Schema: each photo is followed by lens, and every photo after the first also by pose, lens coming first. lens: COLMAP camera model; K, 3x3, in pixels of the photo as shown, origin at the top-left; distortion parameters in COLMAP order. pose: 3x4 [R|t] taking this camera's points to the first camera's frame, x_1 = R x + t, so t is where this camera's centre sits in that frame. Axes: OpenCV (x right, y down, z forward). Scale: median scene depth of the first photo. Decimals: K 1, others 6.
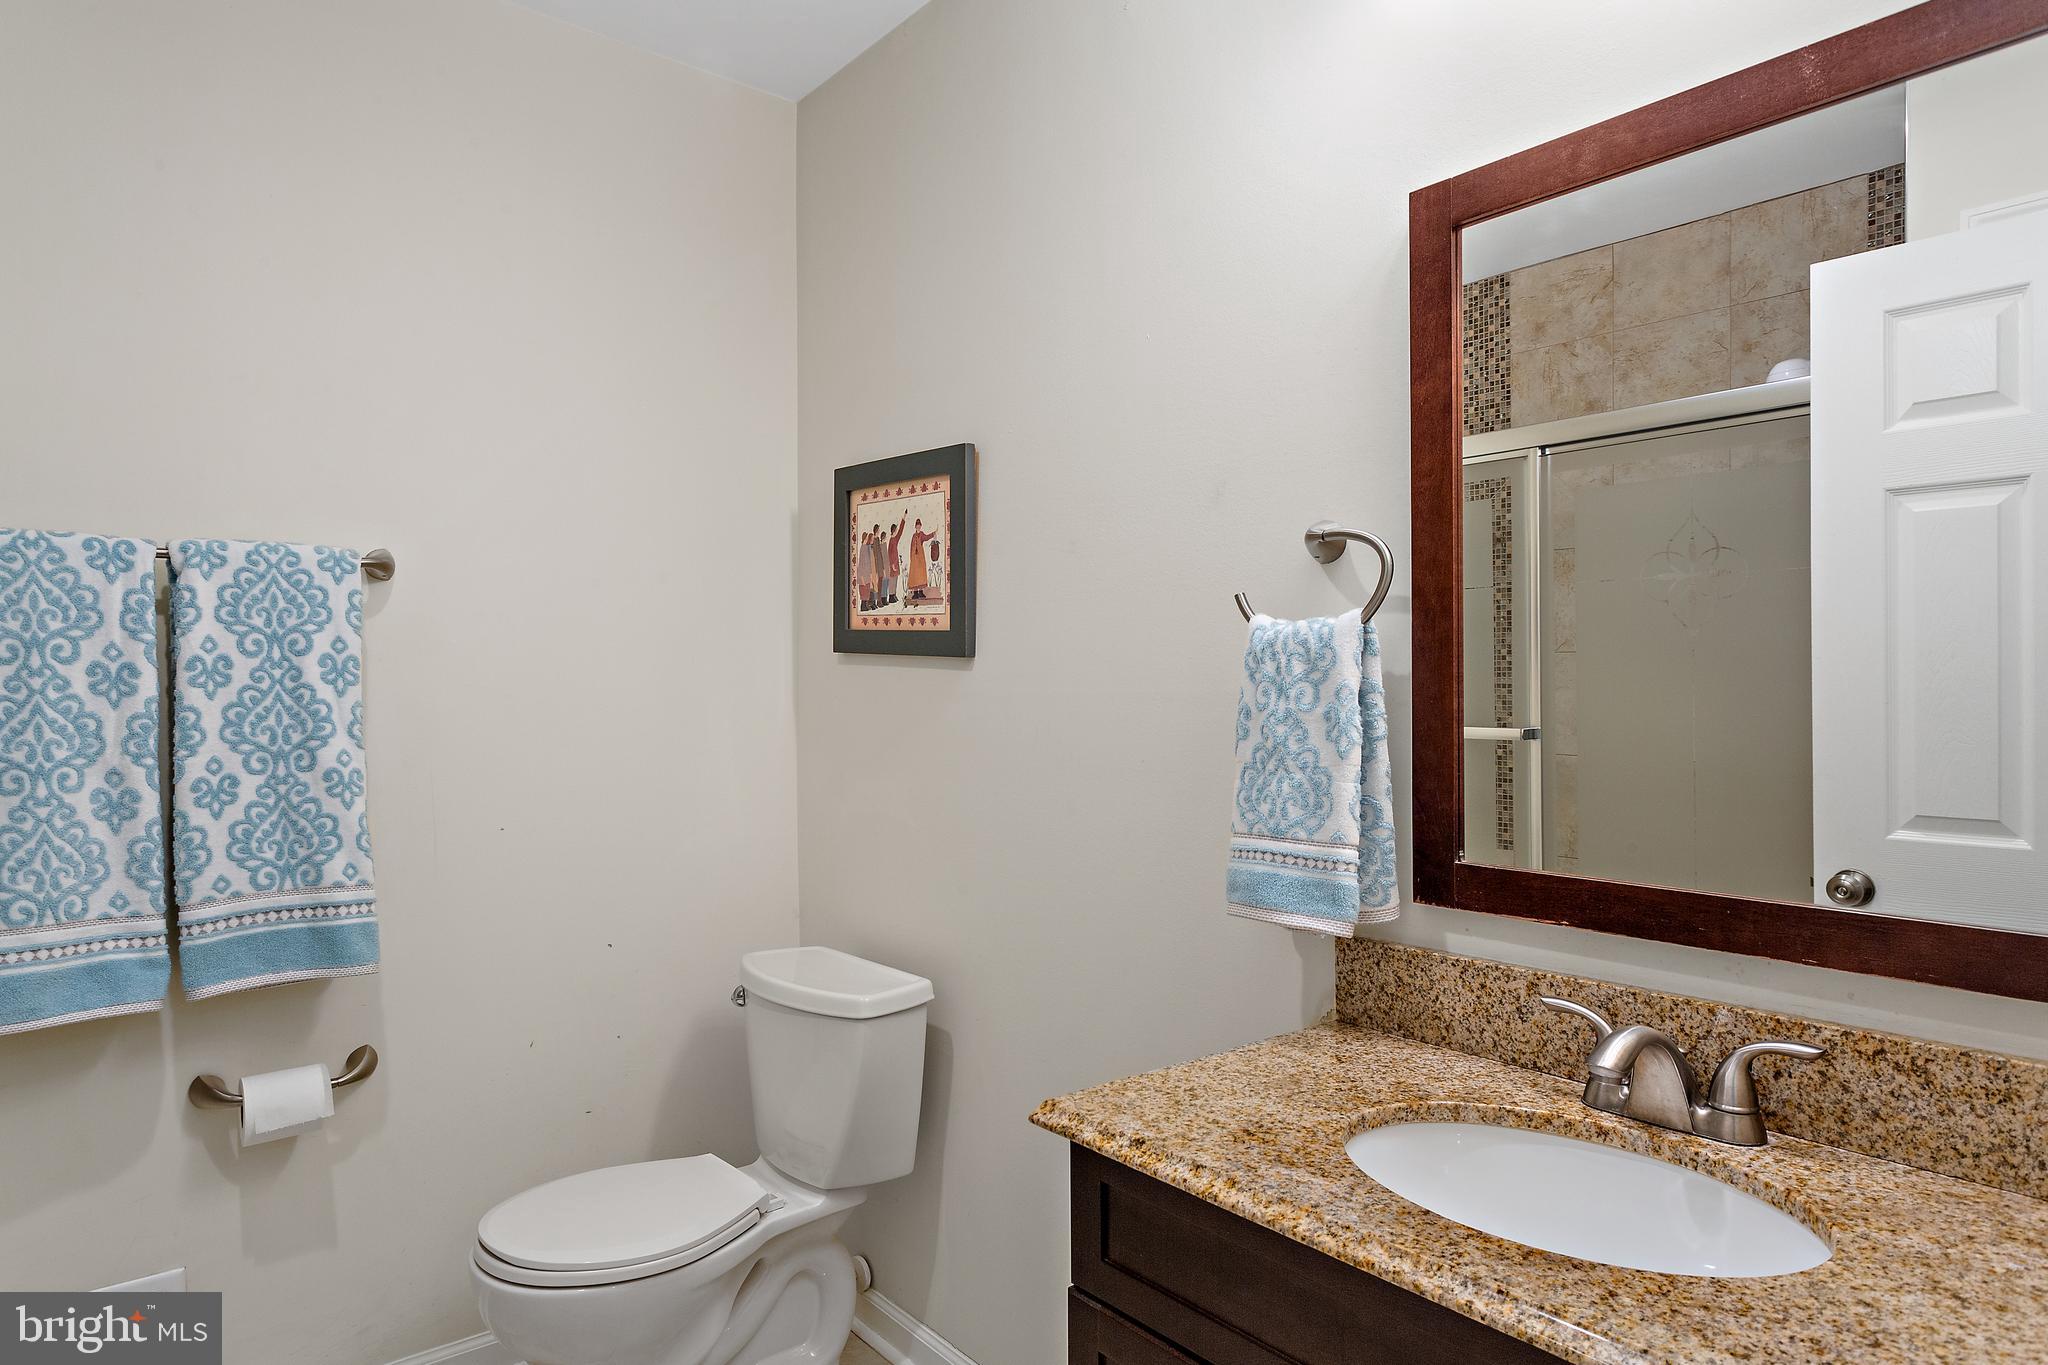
lens RADIAL K [[1186.9, 0, 1021.9], [0, 1186.9, 686.2], [0, 0, 1]] dist [-0.007909, 0.009059]
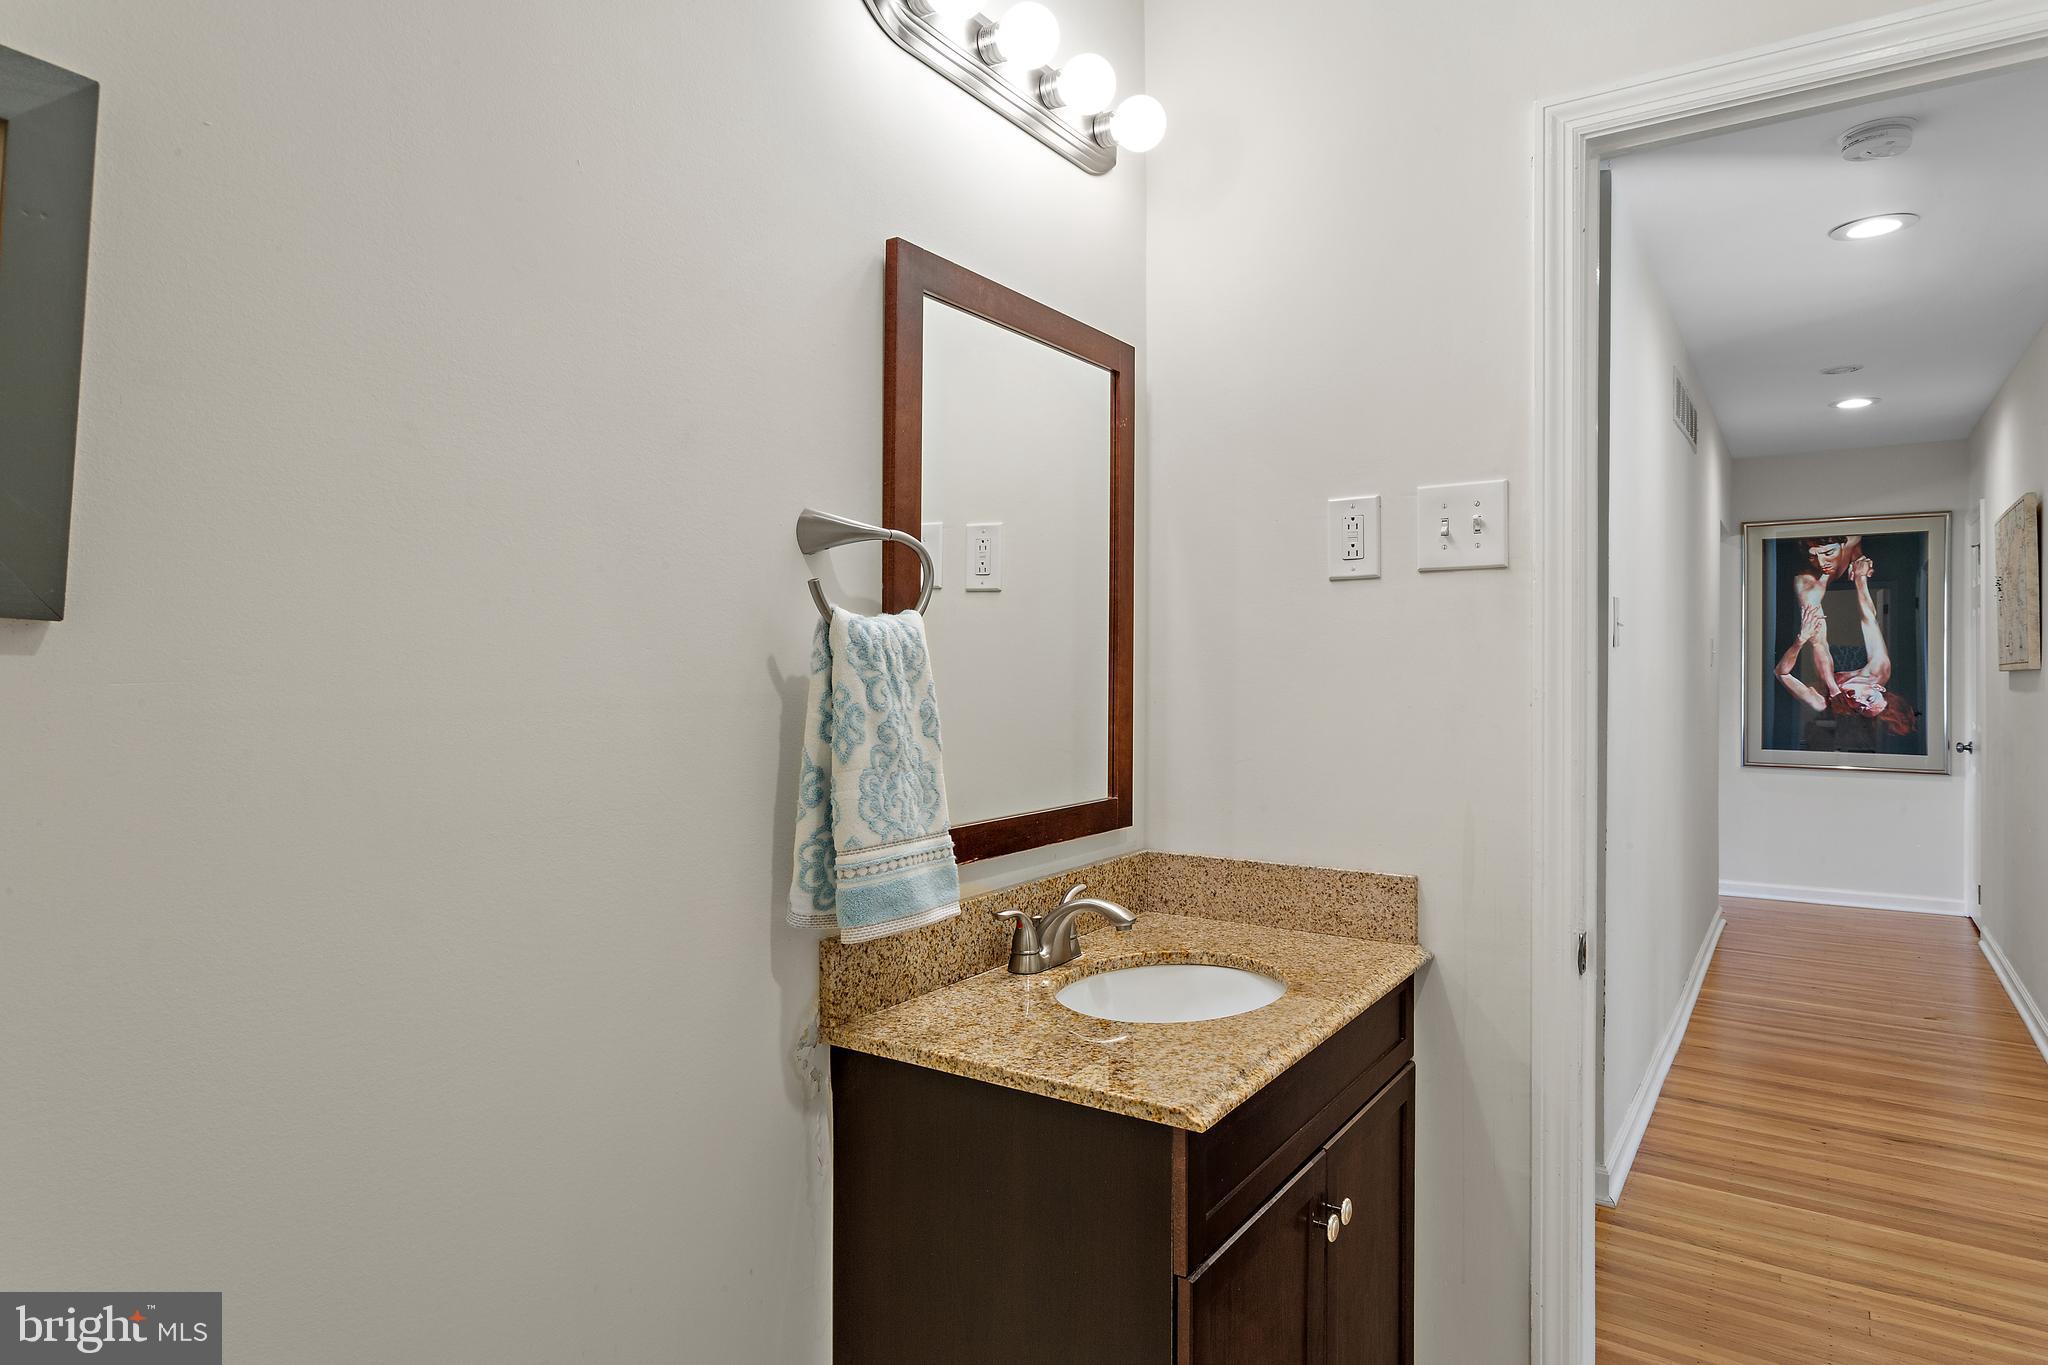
lens RADIAL K [[1186.9, 0, 1020.9], [0, 1186.9, 671.3], [0, 0, 1]] dist [-0.007909, 0.009059]
pose [[-0.289669, -0.006387, 0.957106, -0.769677], [-0.005231, 0.999973, 0.005090, -0.016965], [-0.957113, -0.003532, -0.289694, 1.237731]]
